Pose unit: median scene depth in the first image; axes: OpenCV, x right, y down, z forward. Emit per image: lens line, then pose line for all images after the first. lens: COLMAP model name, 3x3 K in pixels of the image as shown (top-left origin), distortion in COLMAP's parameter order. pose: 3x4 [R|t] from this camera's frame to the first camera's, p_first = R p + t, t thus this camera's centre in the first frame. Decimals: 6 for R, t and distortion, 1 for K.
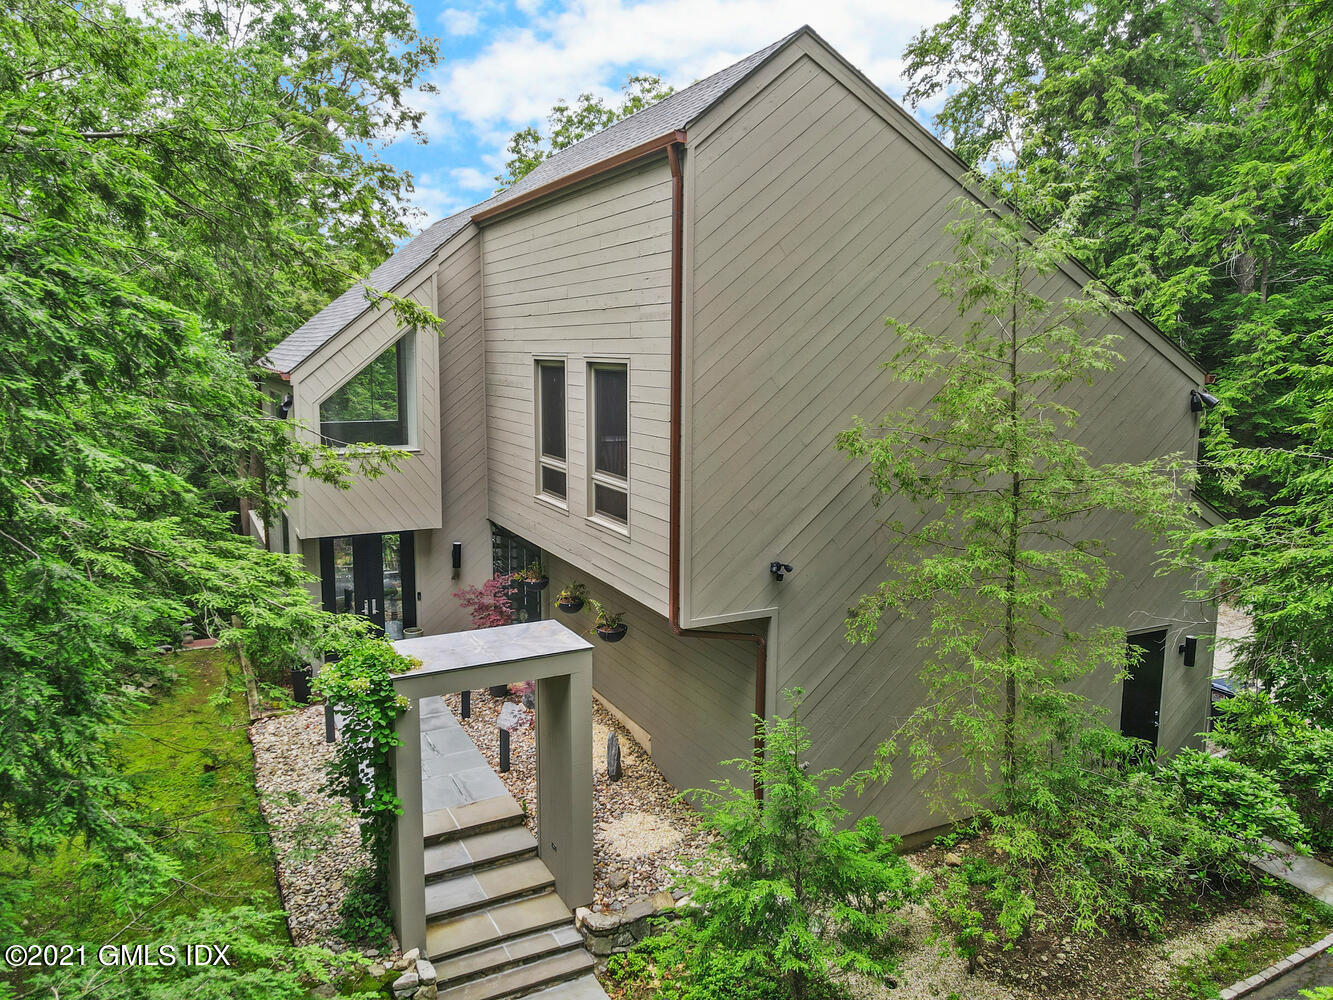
lens RADIAL K [[950.7, 0, 666.5], [0, 950.7, 500.0], [0, 0, 1]] dist [-0.001444, -0.003103]
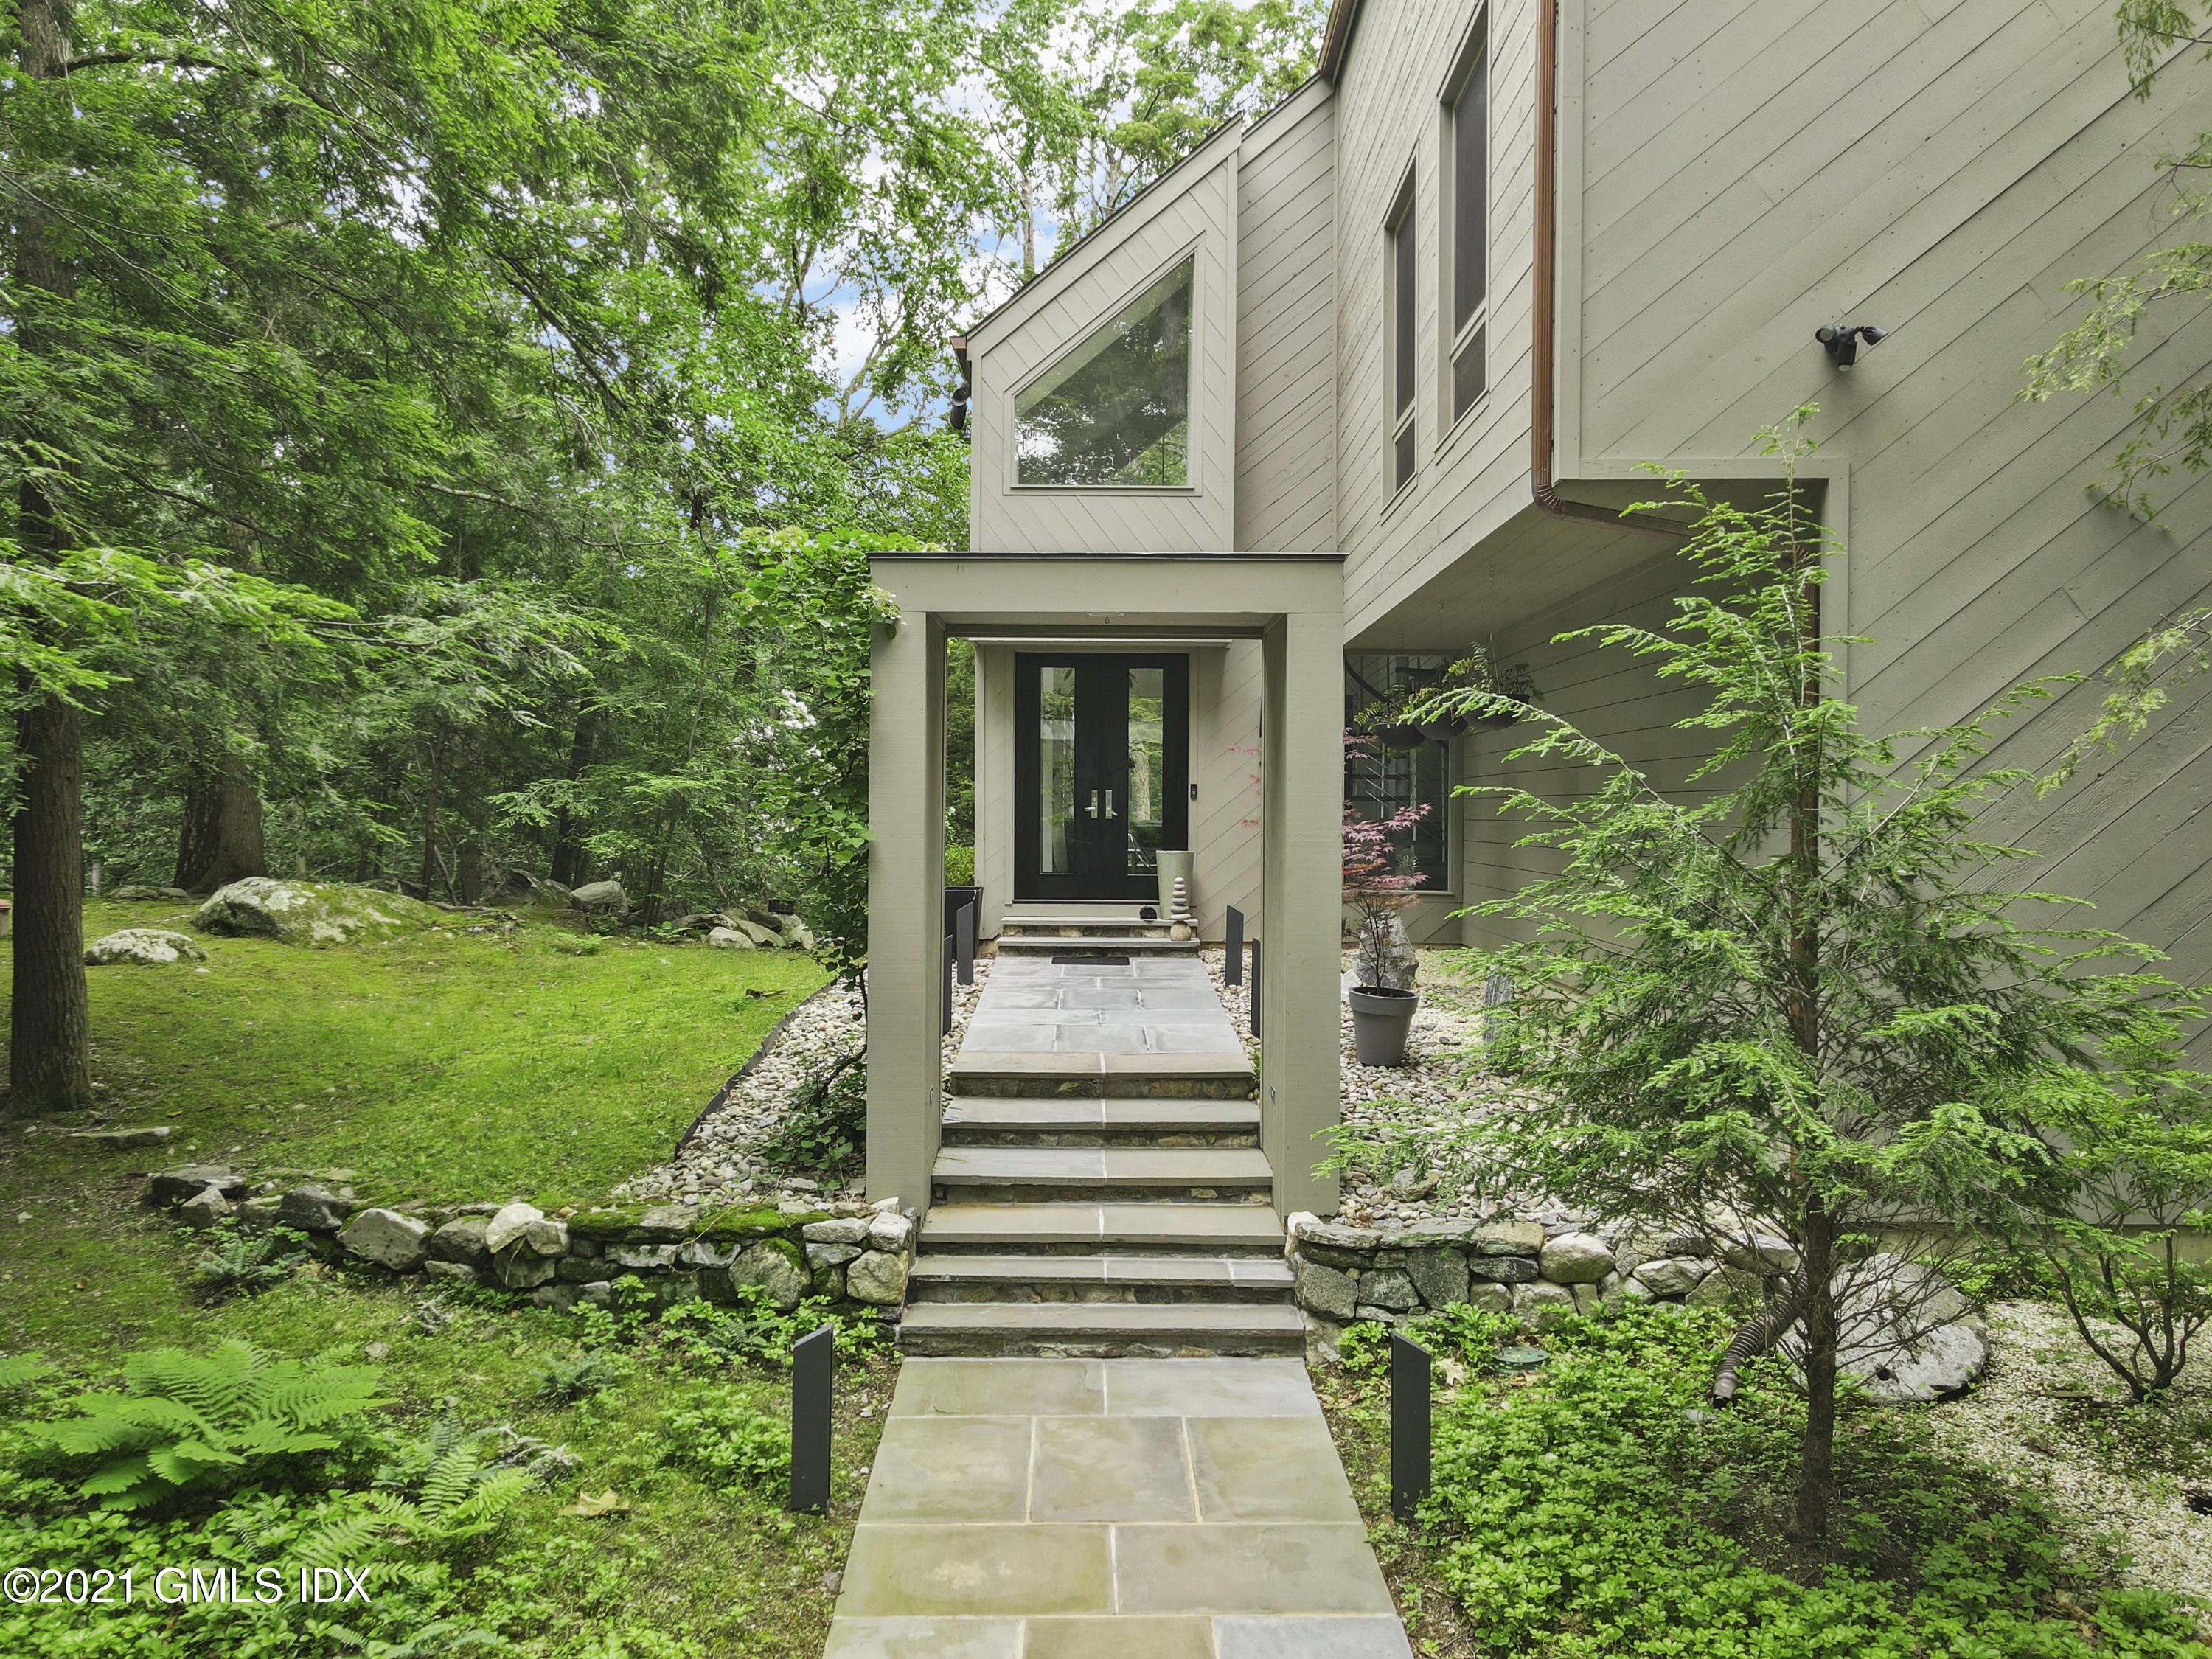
lens RADIAL K [[1577.6, 0, 1106.0], [0, 1577.6, 829.5], [0, 0, 1]] dist [-0.001444, -0.003103]
pose [[0.888051, 0.004668, -0.459721, 0.140356], [-0.066497, 0.990738, -0.118394, 0.342744], [0.454911, 0.135710, 0.880136, 0.338476]]
